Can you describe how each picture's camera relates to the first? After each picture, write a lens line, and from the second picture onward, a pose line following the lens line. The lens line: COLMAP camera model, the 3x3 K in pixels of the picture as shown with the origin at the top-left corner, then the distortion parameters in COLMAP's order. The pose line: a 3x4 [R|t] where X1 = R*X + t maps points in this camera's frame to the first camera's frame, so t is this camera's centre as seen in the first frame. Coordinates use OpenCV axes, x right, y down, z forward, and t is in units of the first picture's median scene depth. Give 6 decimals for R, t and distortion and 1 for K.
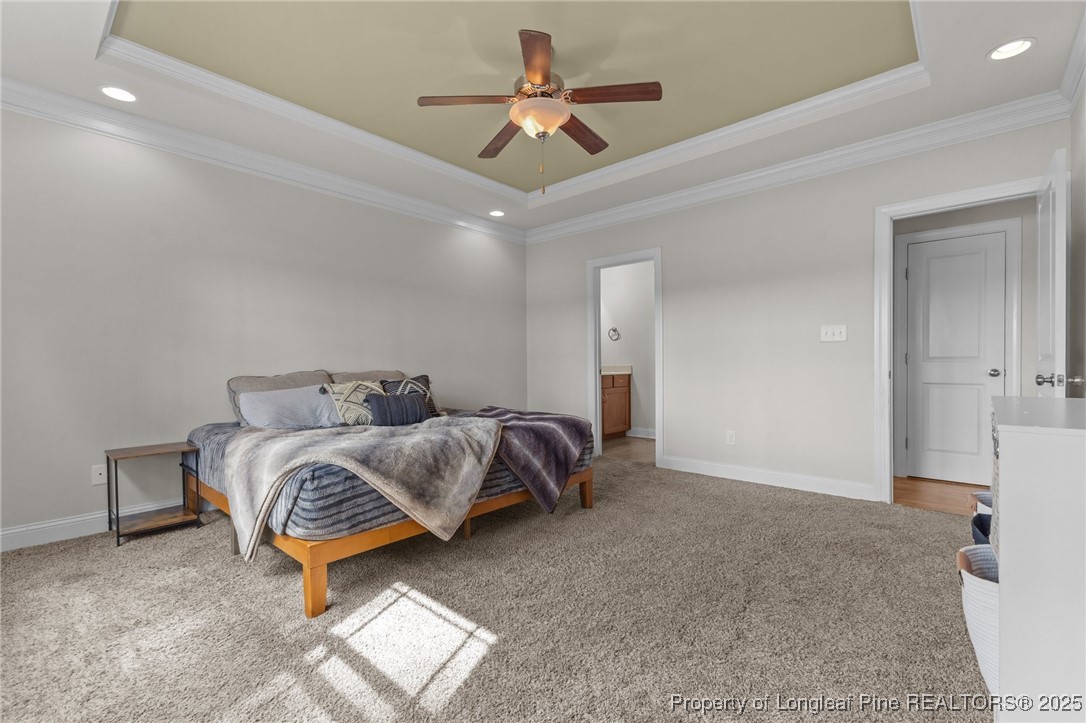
lens RADIAL K [[474.1, 0, 546.8], [0, 474.1, 366.1], [0, 0, 1]] dist [0.005065, -0.001575]
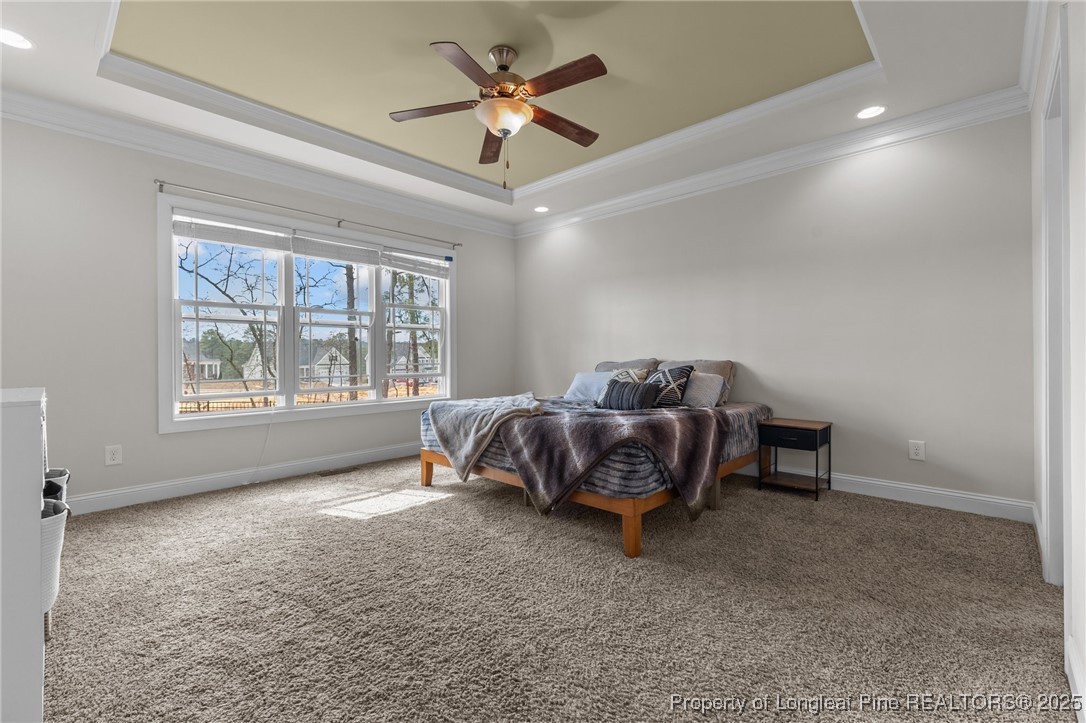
lens RADIAL K [[474.1, 0, 547.0], [0, 474.1, 356.2], [0, 0, 1]] dist [0.005065, -0.001575]
pose [[-0.038693, 0.008715, -0.999213, 1.117727], [-0.001181, 0.999961, 0.008767, -0.012311], [0.999250, 0.001519, -0.038681, 1.245543]]
